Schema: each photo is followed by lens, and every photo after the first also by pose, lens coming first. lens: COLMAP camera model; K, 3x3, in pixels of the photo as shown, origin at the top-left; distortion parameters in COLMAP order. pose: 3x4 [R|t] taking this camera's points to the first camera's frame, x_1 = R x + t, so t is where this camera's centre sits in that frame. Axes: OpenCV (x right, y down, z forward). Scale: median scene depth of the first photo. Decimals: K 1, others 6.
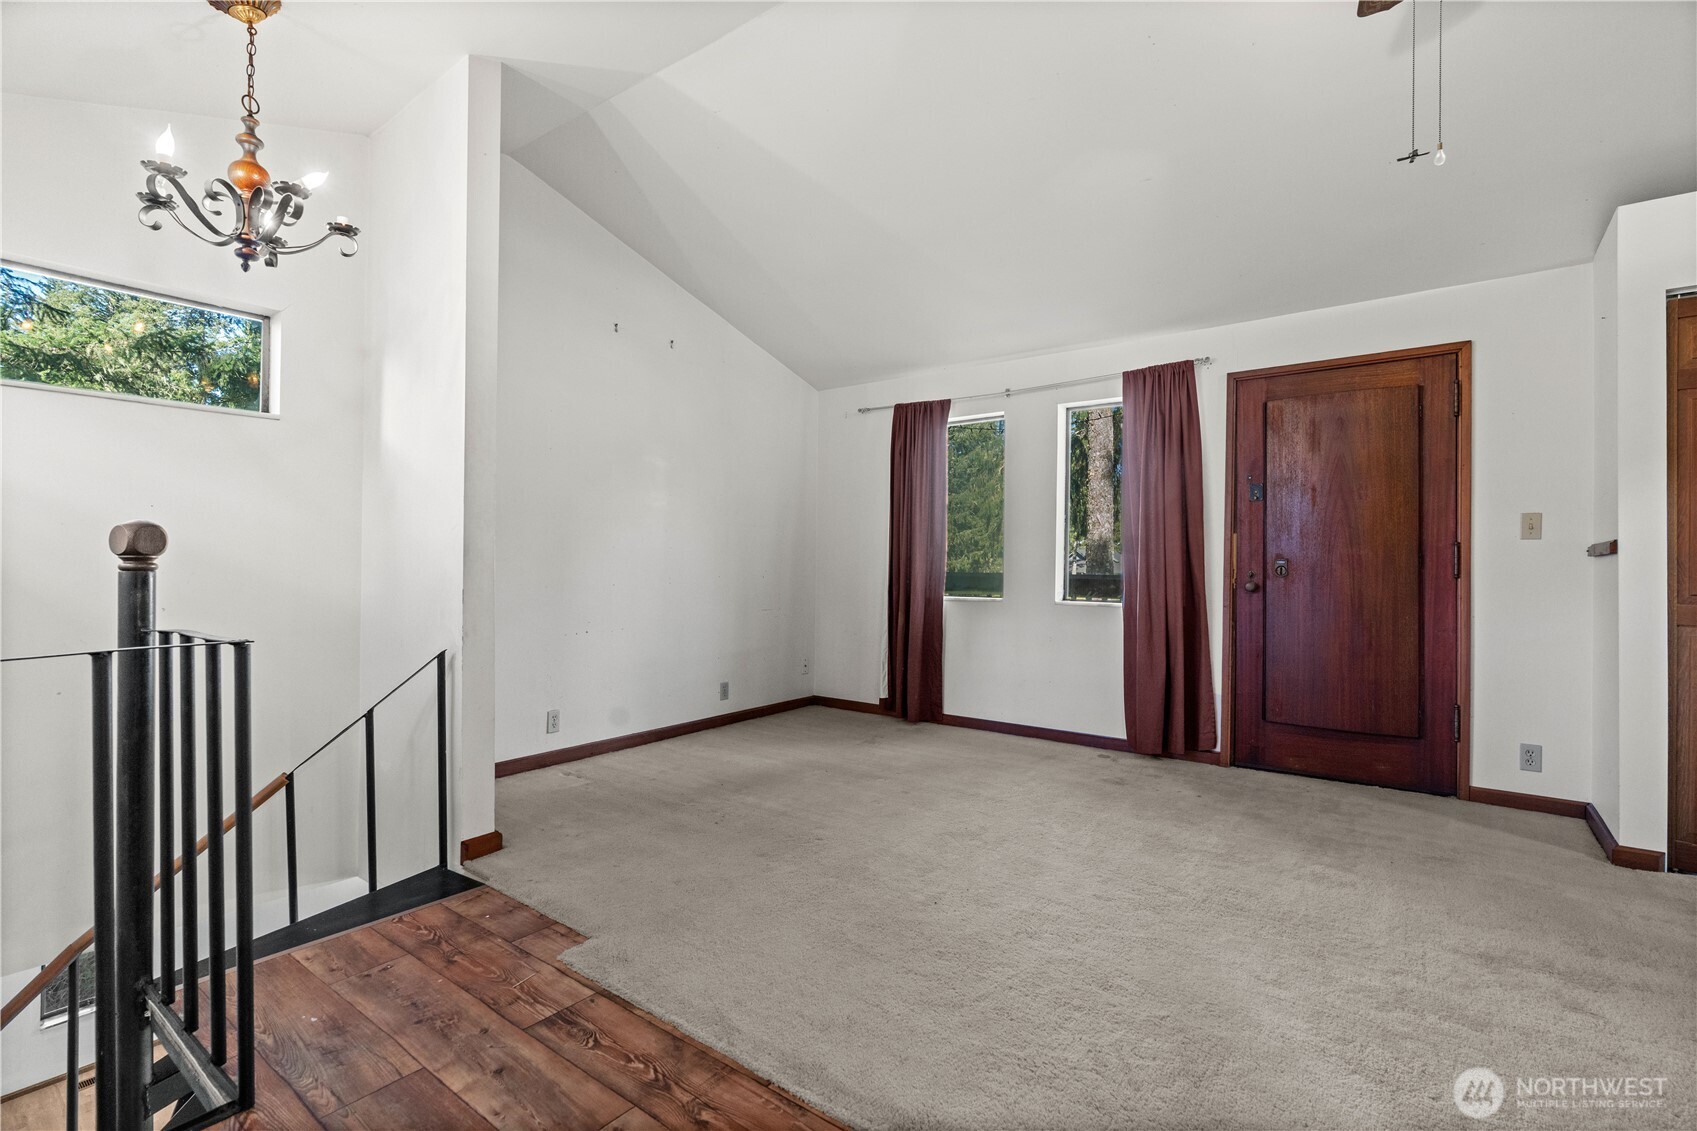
lens RADIAL K [[766.2, 0, 846.5], [0, 766.2, 562.5], [0, 0, 1]] dist [-0.009674, 0.003802]
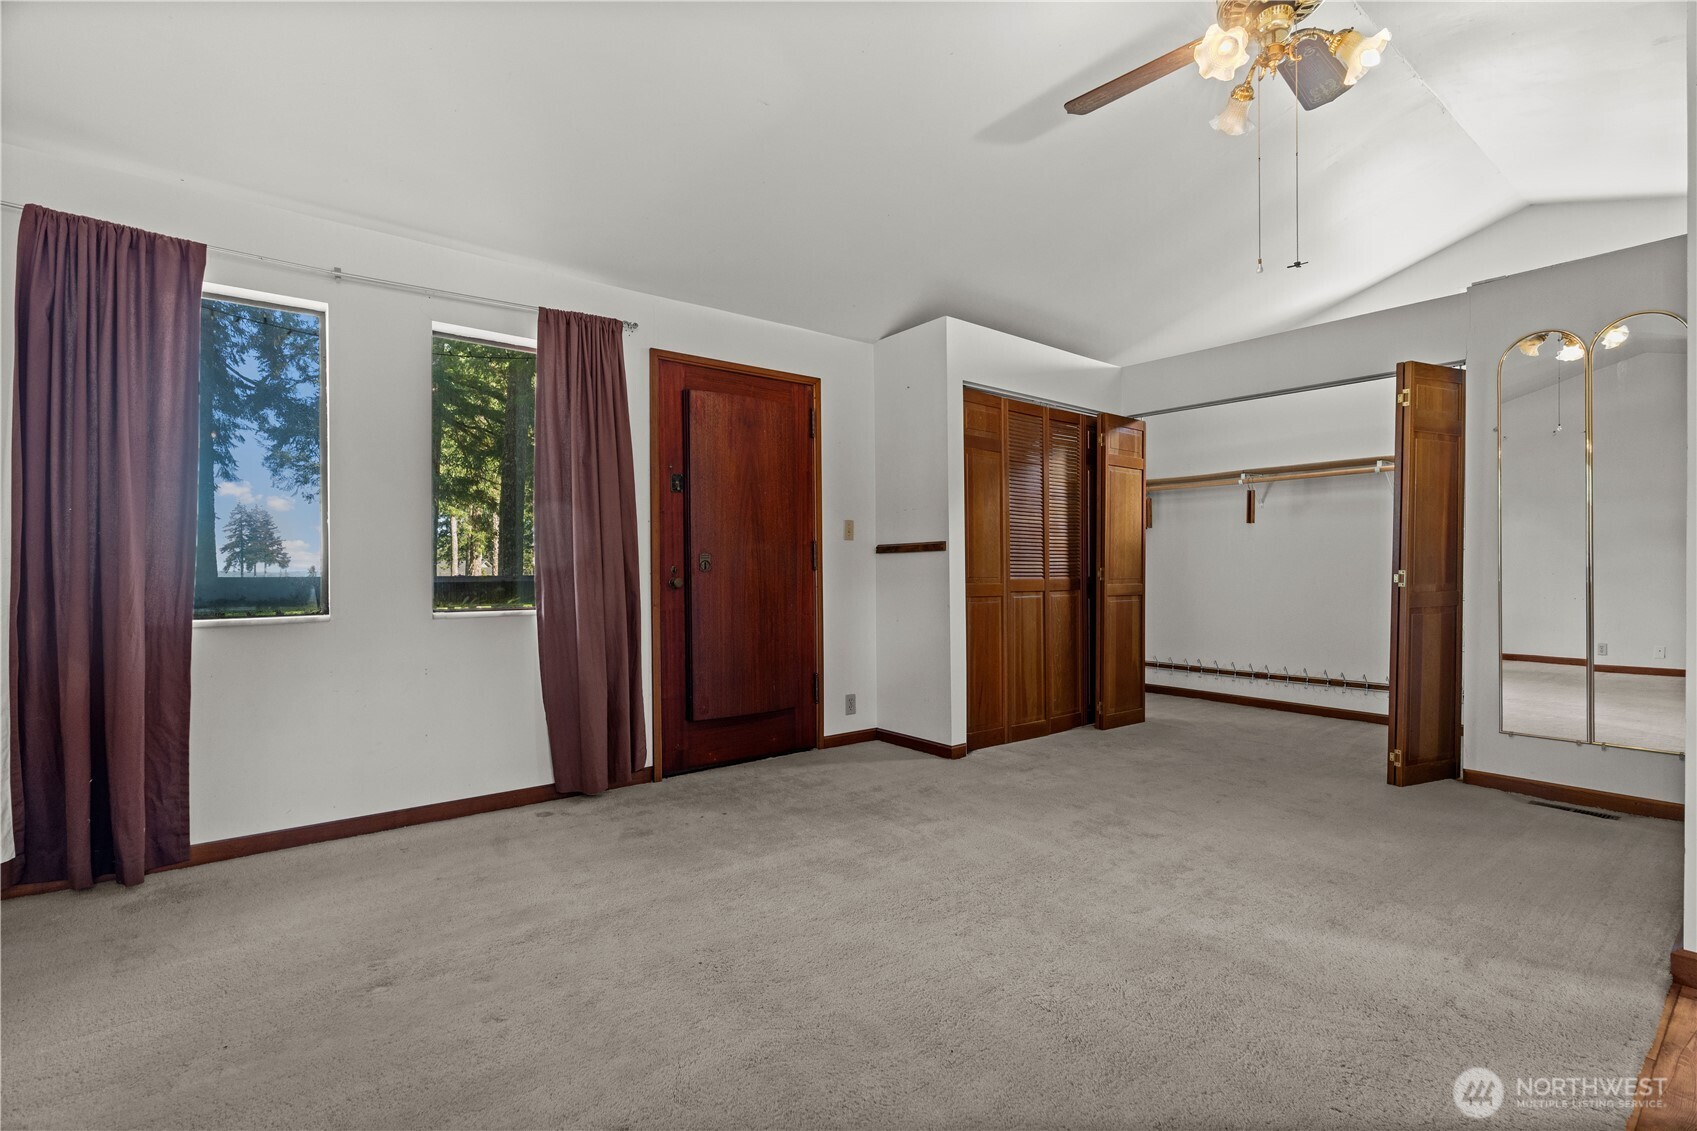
lens RADIAL K [[766.2, 0, 850.4], [0, 766.2, 575.9], [0, 0, 1]] dist [-0.009674, 0.003802]
pose [[0.256464, -0.015649, 0.966427, -0.354573], [0.005574, 0.999876, 0.014711, 0.011474], [-0.966538, 0.001614, 0.256519, 0.594883]]
